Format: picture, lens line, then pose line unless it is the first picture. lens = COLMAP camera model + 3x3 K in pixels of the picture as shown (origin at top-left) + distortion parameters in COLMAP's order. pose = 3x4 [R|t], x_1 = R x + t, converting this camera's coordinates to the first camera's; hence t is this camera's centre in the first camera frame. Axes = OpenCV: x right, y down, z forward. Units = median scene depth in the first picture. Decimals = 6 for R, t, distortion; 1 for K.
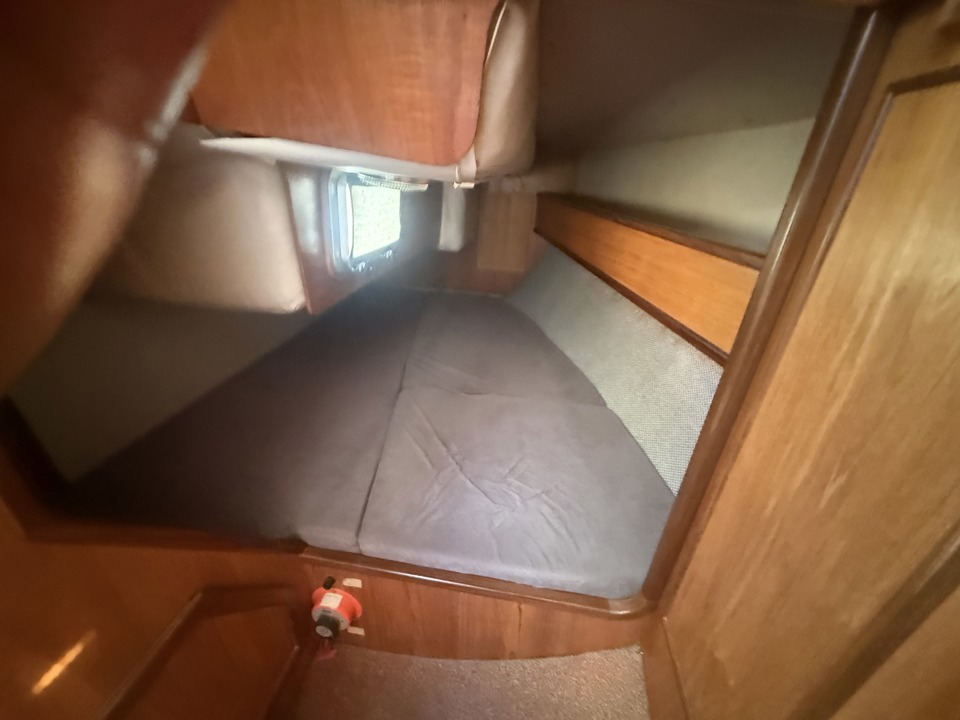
lens RADIAL K [[382.8, 0, 478.3], [0, 382.8, 359.2], [0, 0, 1]] dist [0.000312, -0.000112]
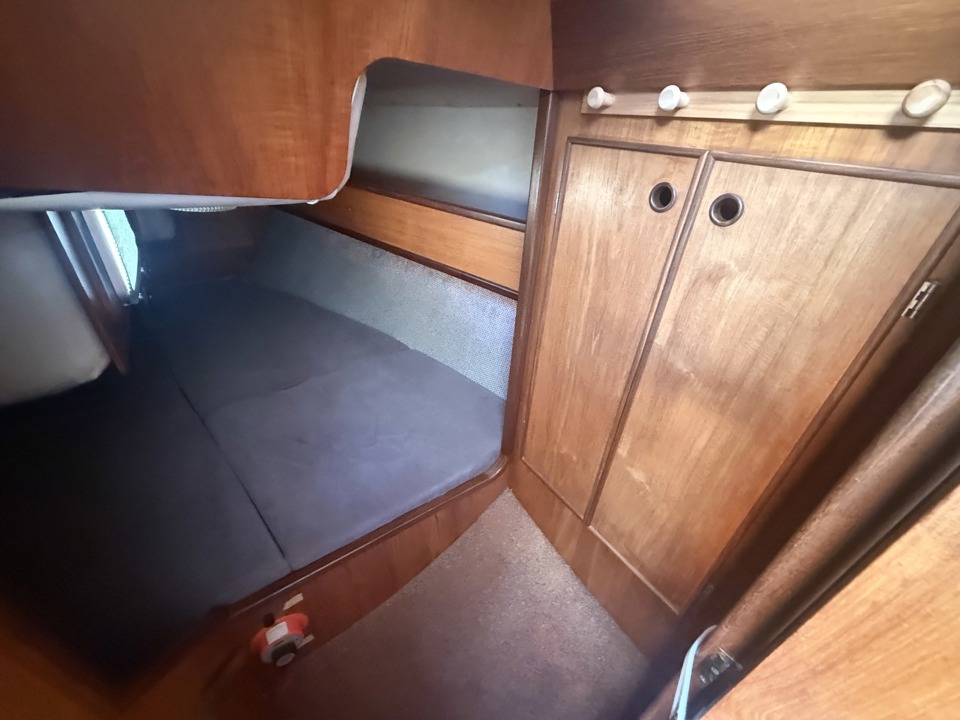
lens RADIAL K [[382.8, 0, 478.3], [0, 382.8, 359.2], [0, 0, 1]] dist [0.000312, -0.000112]
pose [[0.723993, -0.384483, 0.572718, -0.336005], [0.296248, 0.923098, 0.245207, -0.122822], [-0.622954, -0.007862, 0.782219, -0.102424]]
